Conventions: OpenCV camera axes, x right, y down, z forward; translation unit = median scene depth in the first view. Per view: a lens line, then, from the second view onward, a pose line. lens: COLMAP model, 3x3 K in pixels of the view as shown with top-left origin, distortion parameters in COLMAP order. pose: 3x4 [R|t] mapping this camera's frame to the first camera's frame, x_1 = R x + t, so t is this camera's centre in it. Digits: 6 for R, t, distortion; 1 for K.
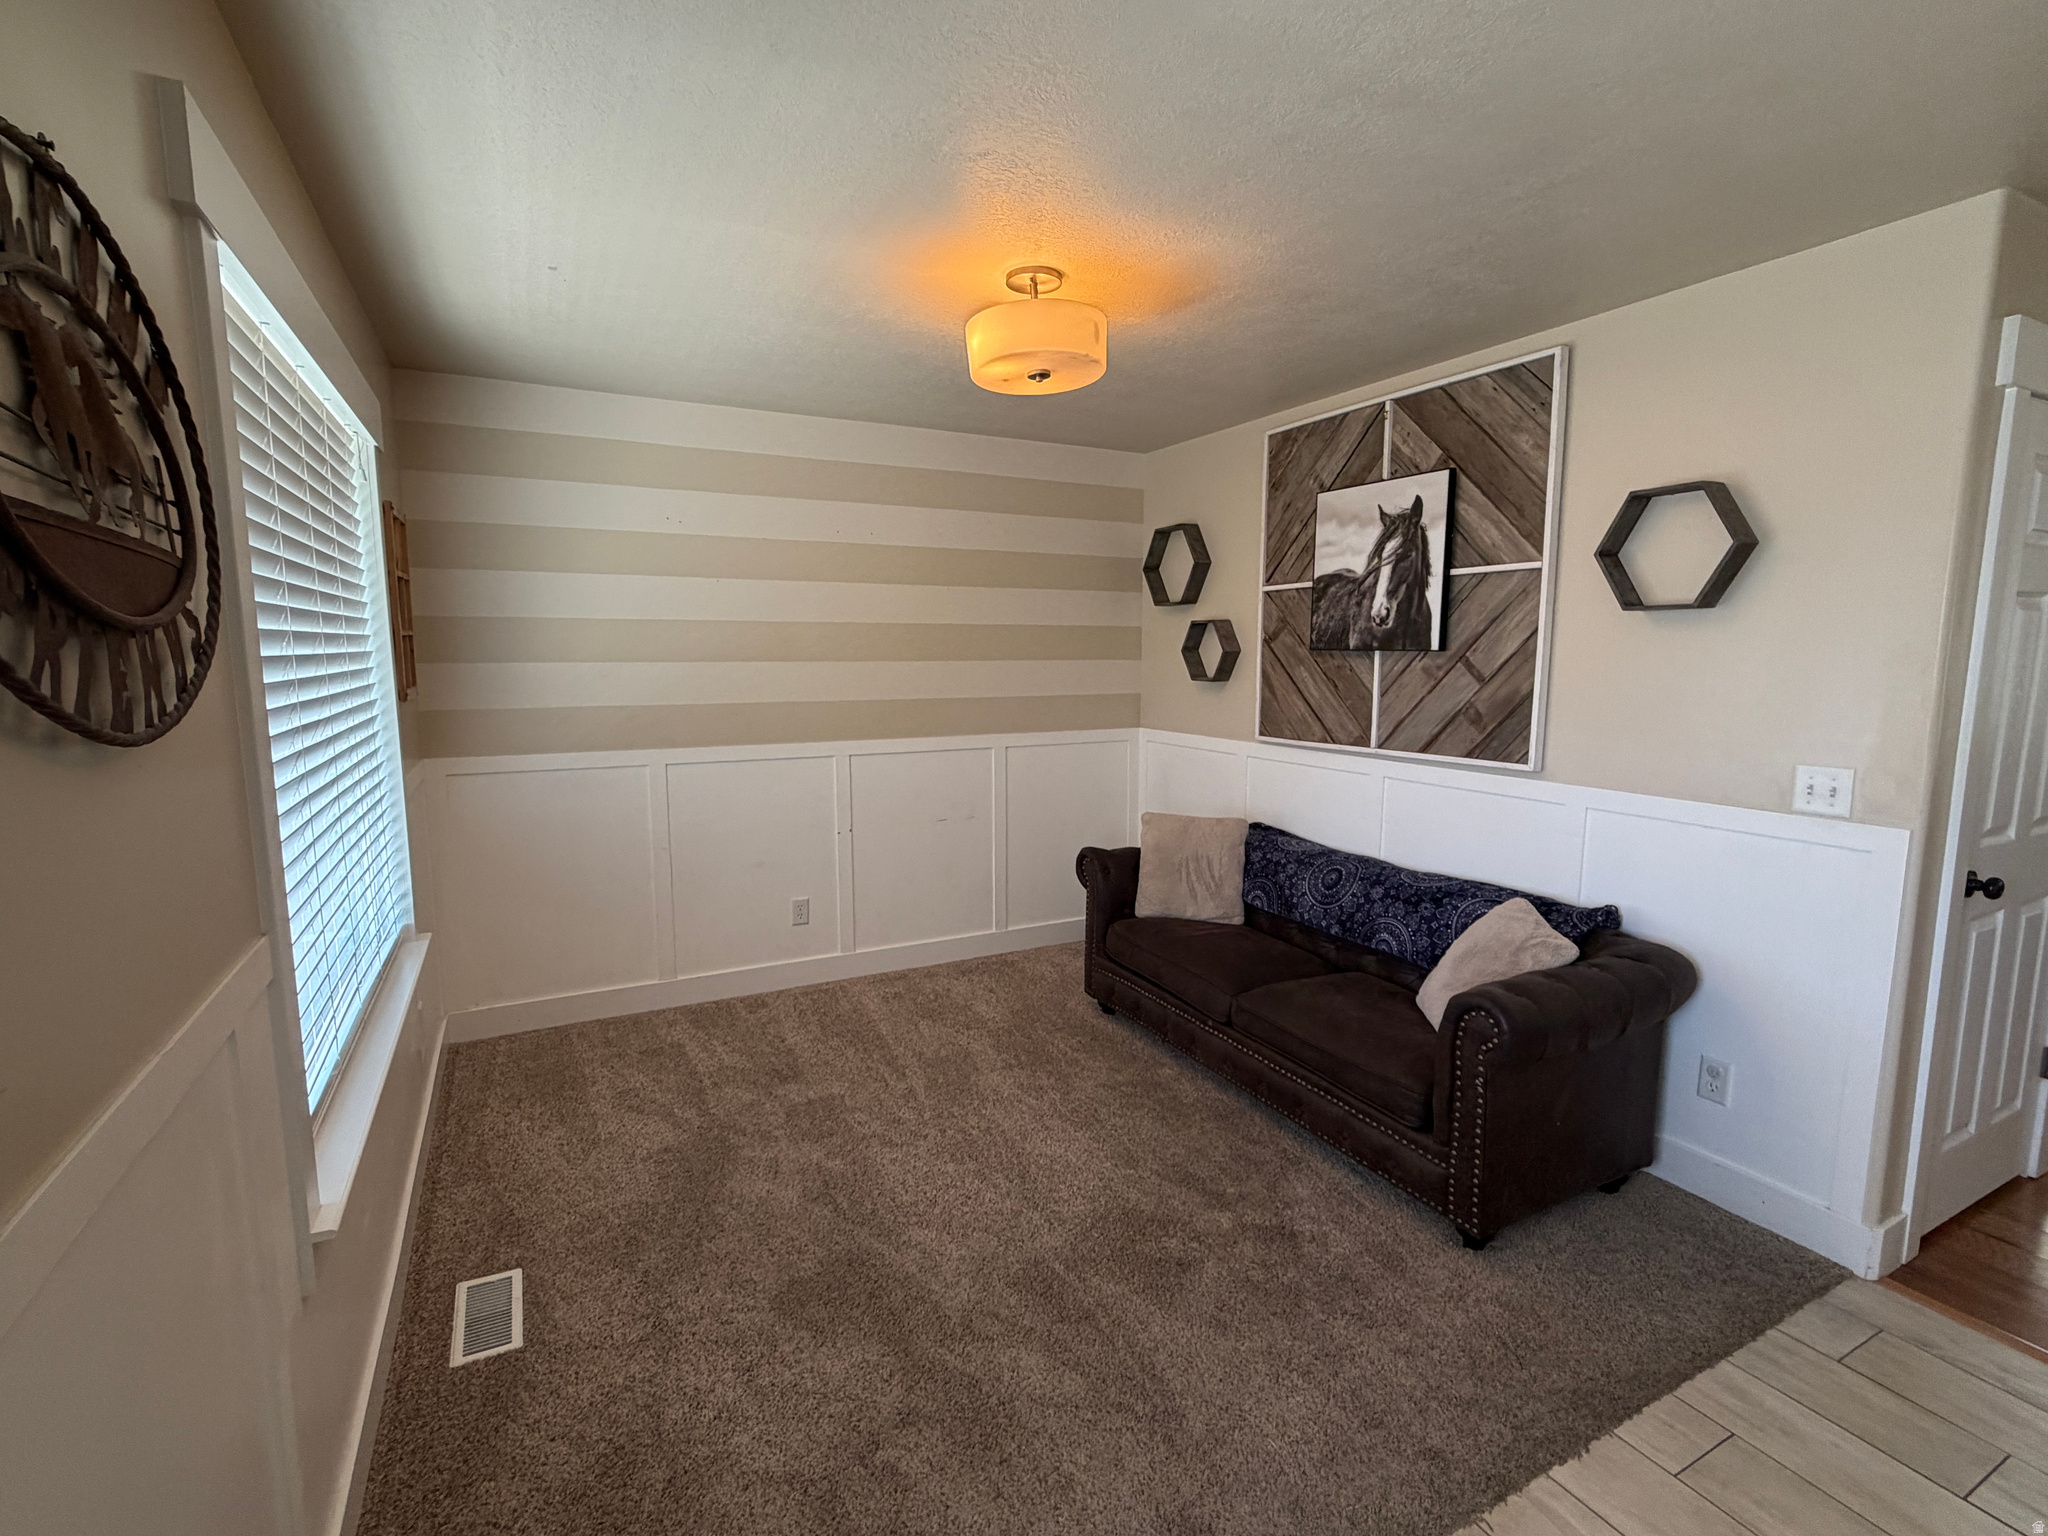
lens RADIAL K [[946.8, 0, 1024.7], [0, 946.8, 759.0], [0, 0, 1]] dist [-0.001241, -0.000611]
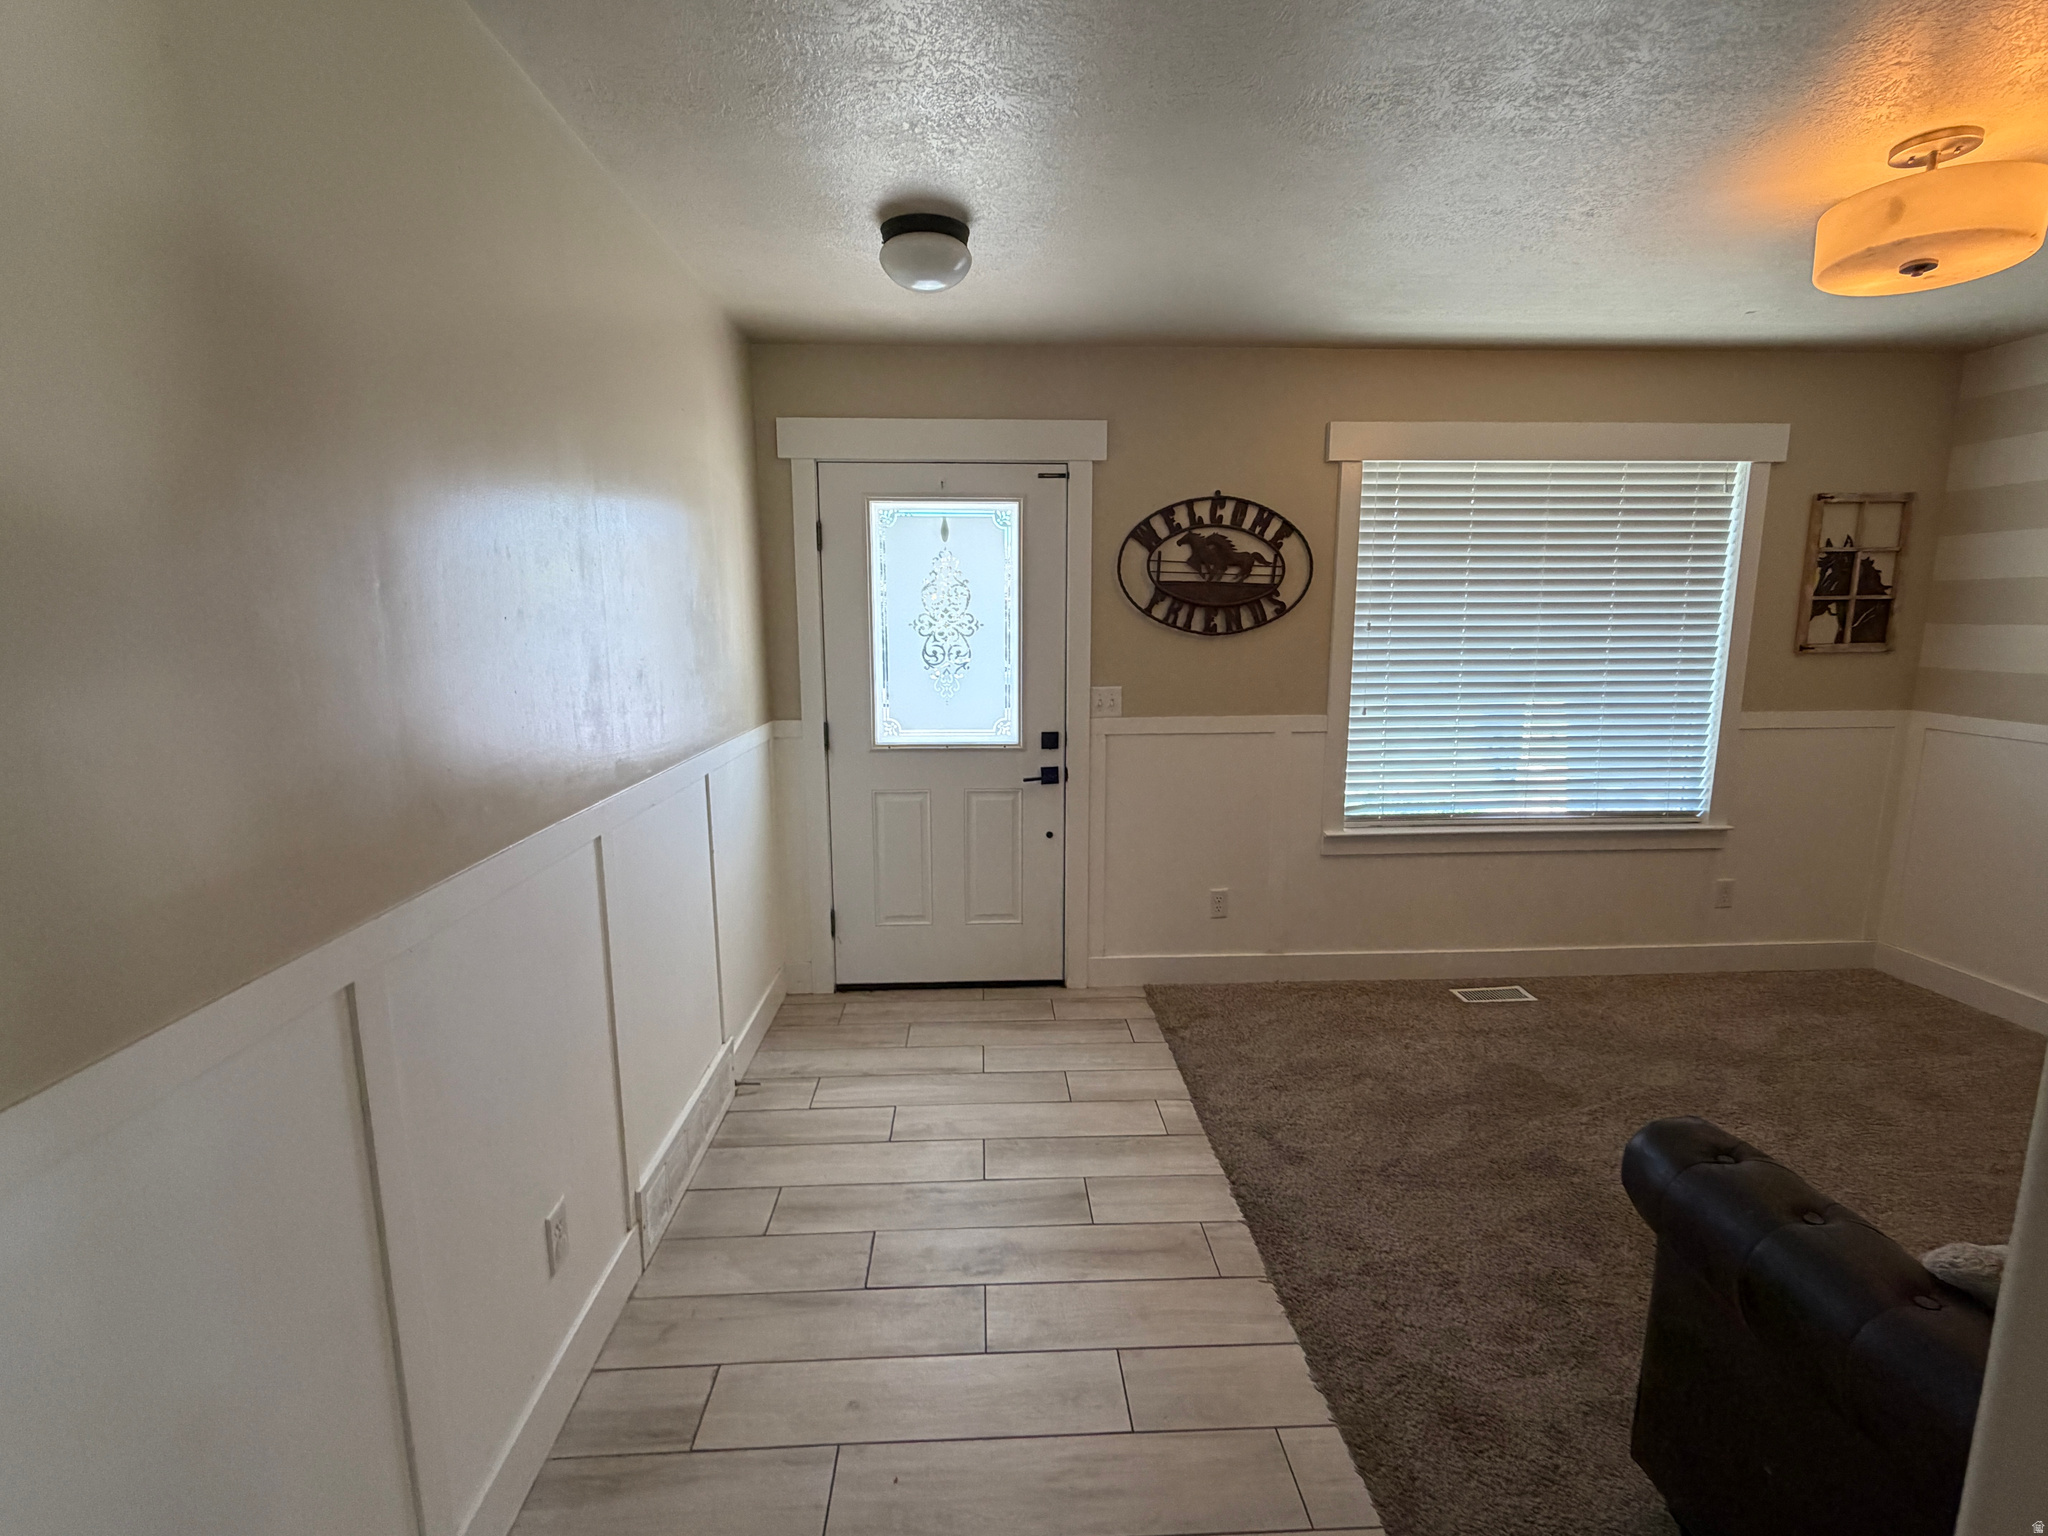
lens RADIAL K [[946.8, 0, 1024.0], [0, 946.8, 773.8], [0, 0, 1]] dist [-0.001241, -0.000611]
pose [[-0.425606, 0.144383, -0.893316, 1.134059], [-0.102784, 0.973087, 0.206246, -0.070989], [0.899052, 0.179599, -0.399312, 0.733938]]
